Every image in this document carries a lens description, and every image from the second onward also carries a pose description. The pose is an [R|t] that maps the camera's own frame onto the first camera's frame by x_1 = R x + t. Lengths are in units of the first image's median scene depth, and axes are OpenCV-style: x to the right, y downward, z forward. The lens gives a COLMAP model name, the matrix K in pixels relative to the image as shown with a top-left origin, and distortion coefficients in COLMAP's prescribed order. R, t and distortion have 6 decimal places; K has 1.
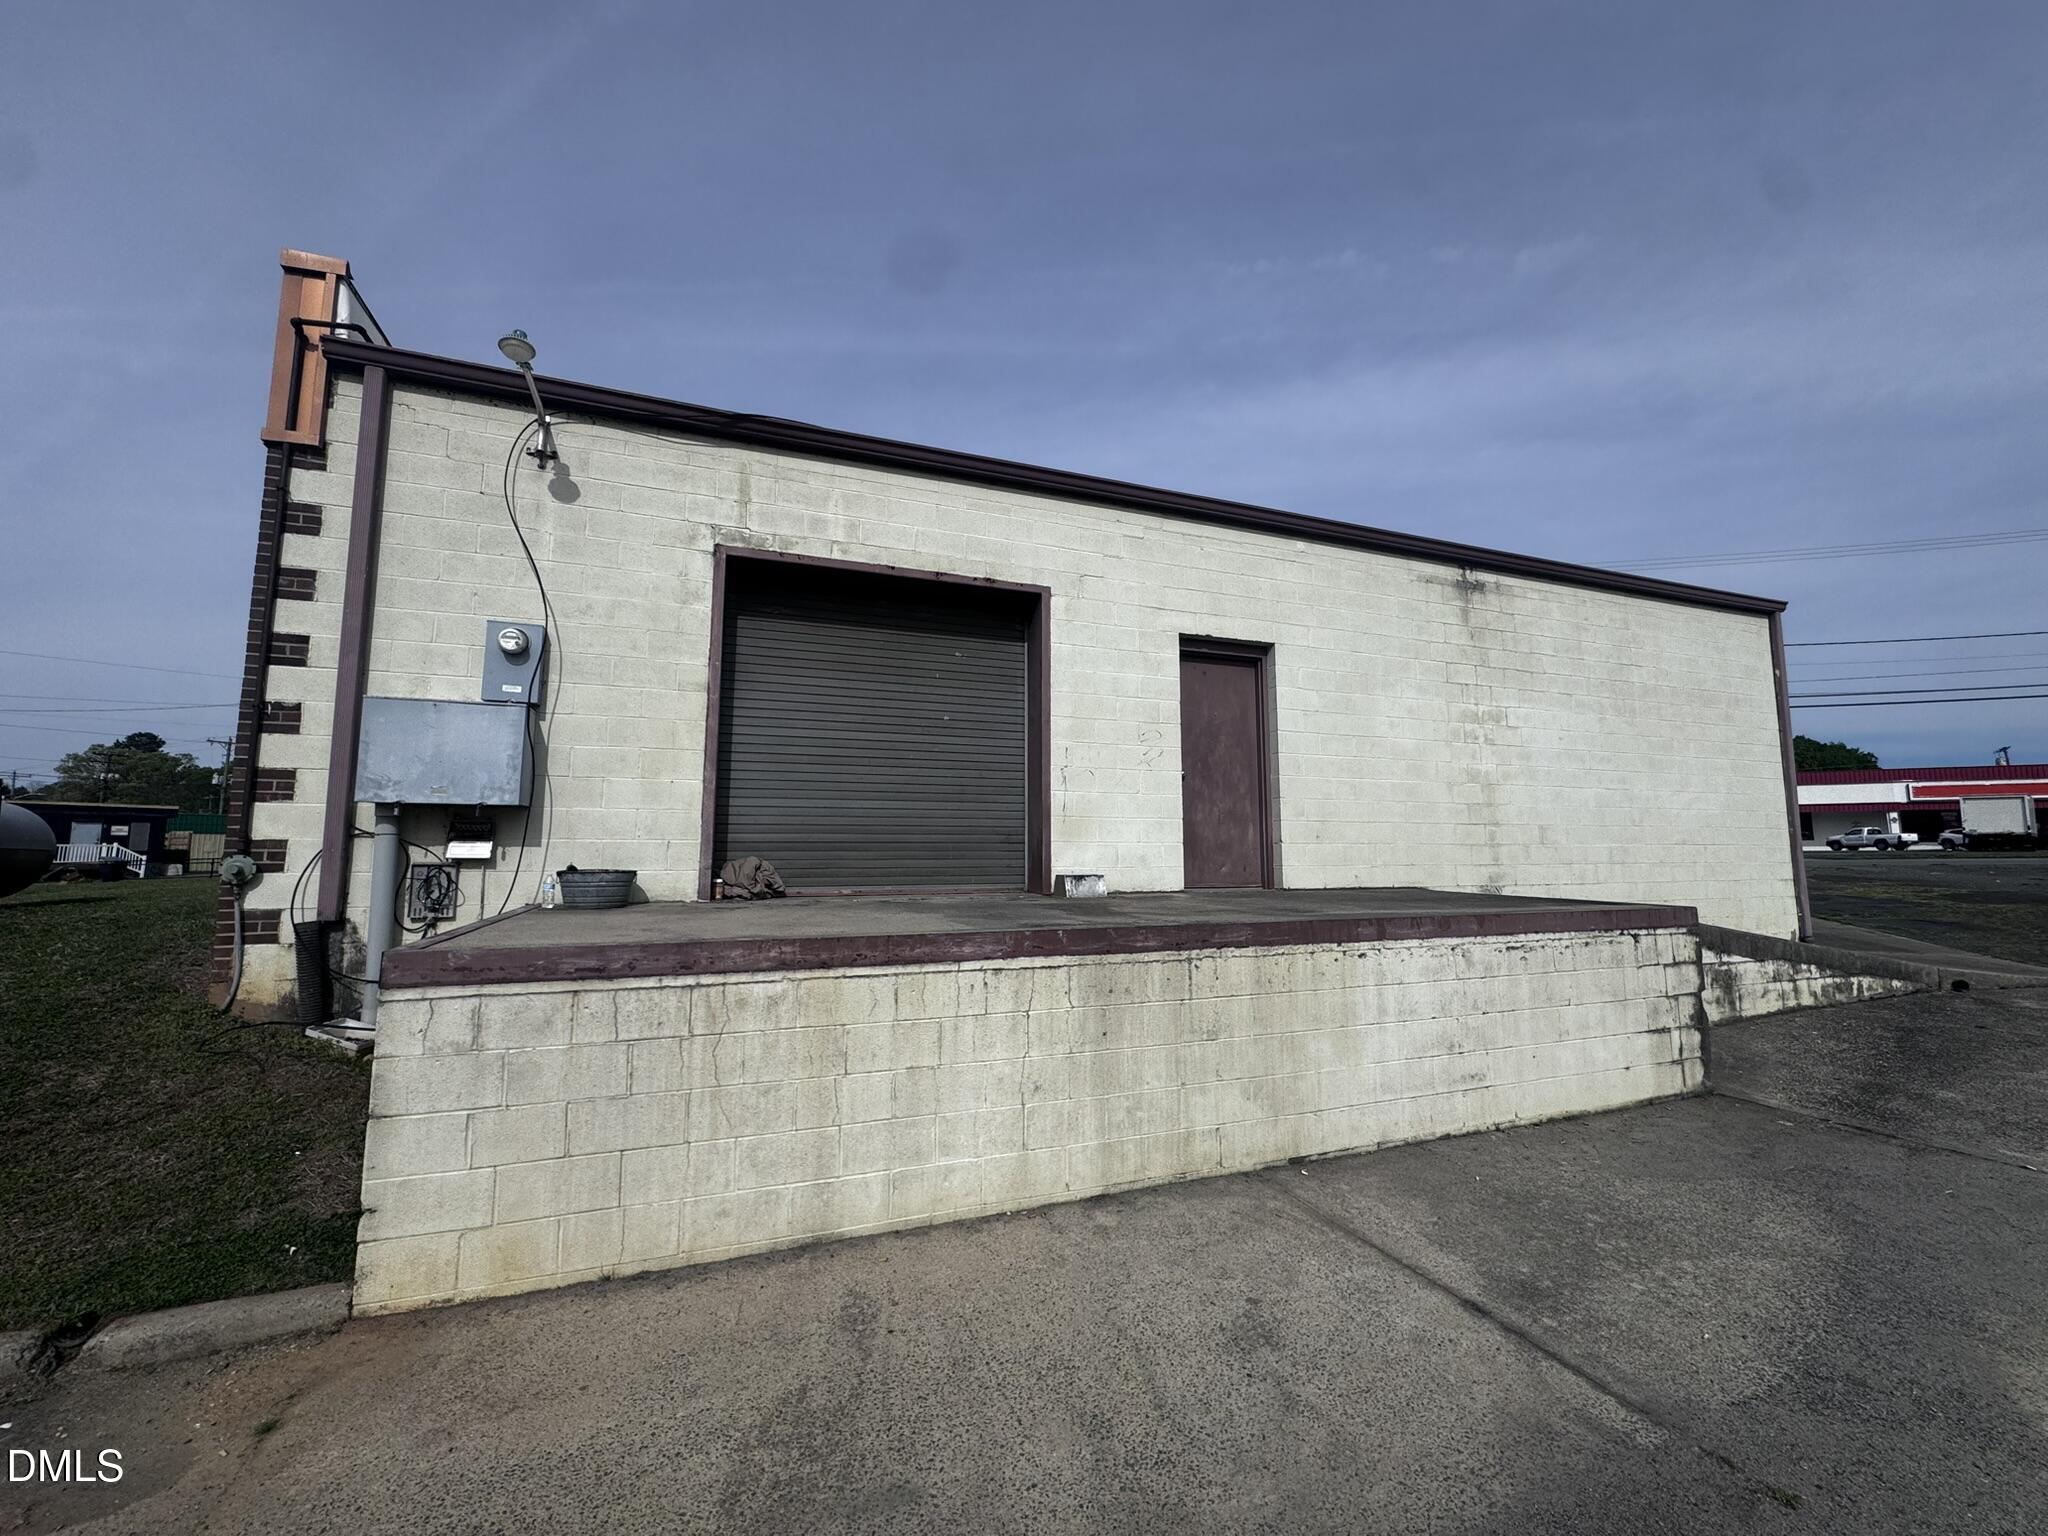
lens RADIAL K [[817.8, 0, 1025.7], [0, 817.8, 765.8], [0, 0, 1]] dist [-0.003919, 0.001173]
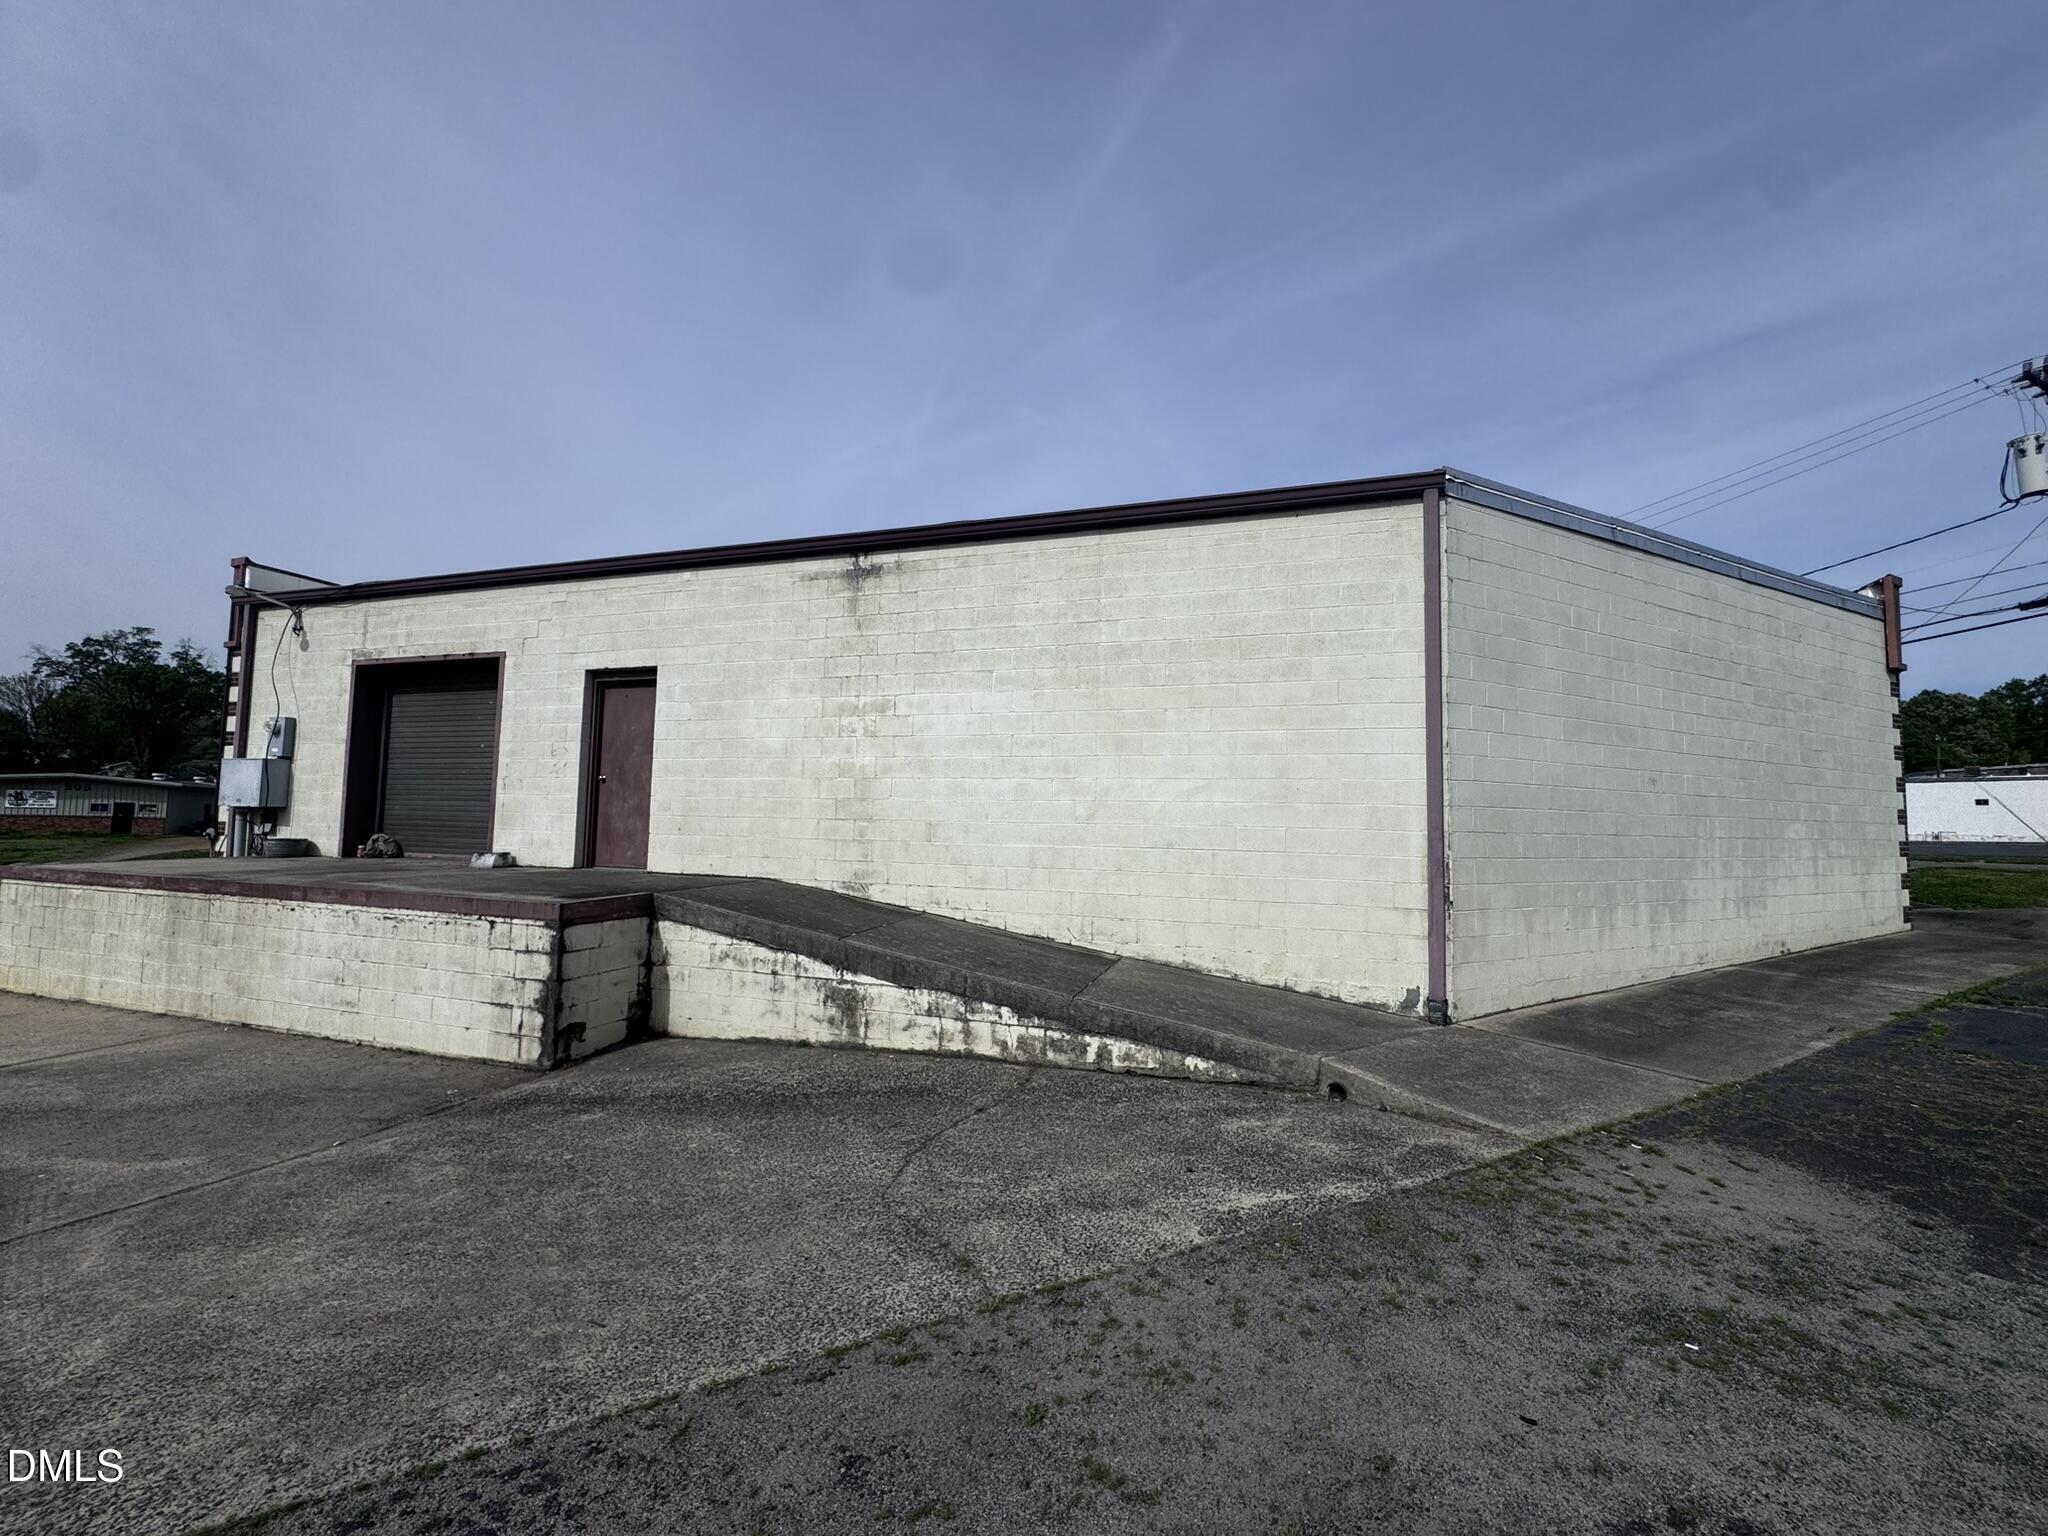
lens RADIAL K [[817.8, 0, 1025.5], [0, 817.8, 764.9], [0, 0, 1]] dist [-0.003919, 0.001173]
pose [[0.775073, -0.026098, -0.631333, 2.052768], [0.047928, 0.998697, 0.017556, -0.001644], [0.630052, -0.043865, 0.775313, 0.571693]]
